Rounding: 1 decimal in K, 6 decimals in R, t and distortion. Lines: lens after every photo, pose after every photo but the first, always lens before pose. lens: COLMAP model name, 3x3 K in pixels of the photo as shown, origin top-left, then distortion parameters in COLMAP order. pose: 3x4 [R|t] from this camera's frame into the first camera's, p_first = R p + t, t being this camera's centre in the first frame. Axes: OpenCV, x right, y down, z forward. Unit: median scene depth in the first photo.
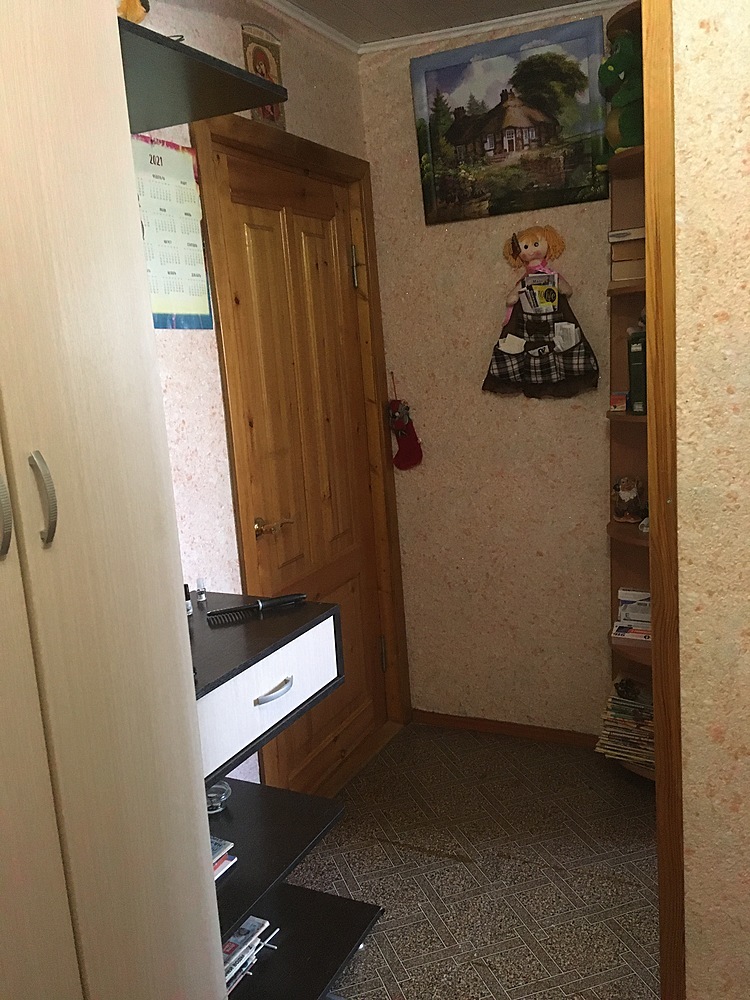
lens RADIAL K [[845.8, 0, 374.8], [0, 845.8, 500.4], [0, 0, 1]] dist [0.113069, -0.170148]
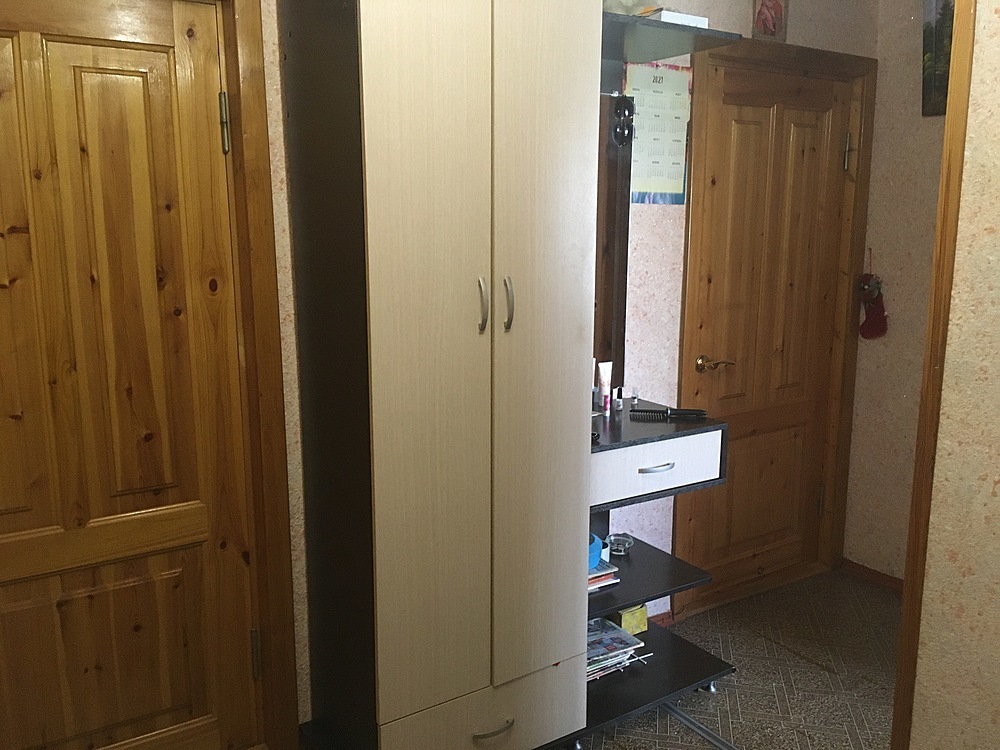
lens RADIAL K [[845.8, 0, 497.8], [0, 845.8, 375.8], [0, 0, 1]] dist [0.113069, -0.170148]
pose [[0.859524, 0.163927, -0.484093, 0.248642], [-0.152405, 0.986284, 0.063382, 0.019765], [0.487843, 0.019300, 0.872718, -0.286400]]
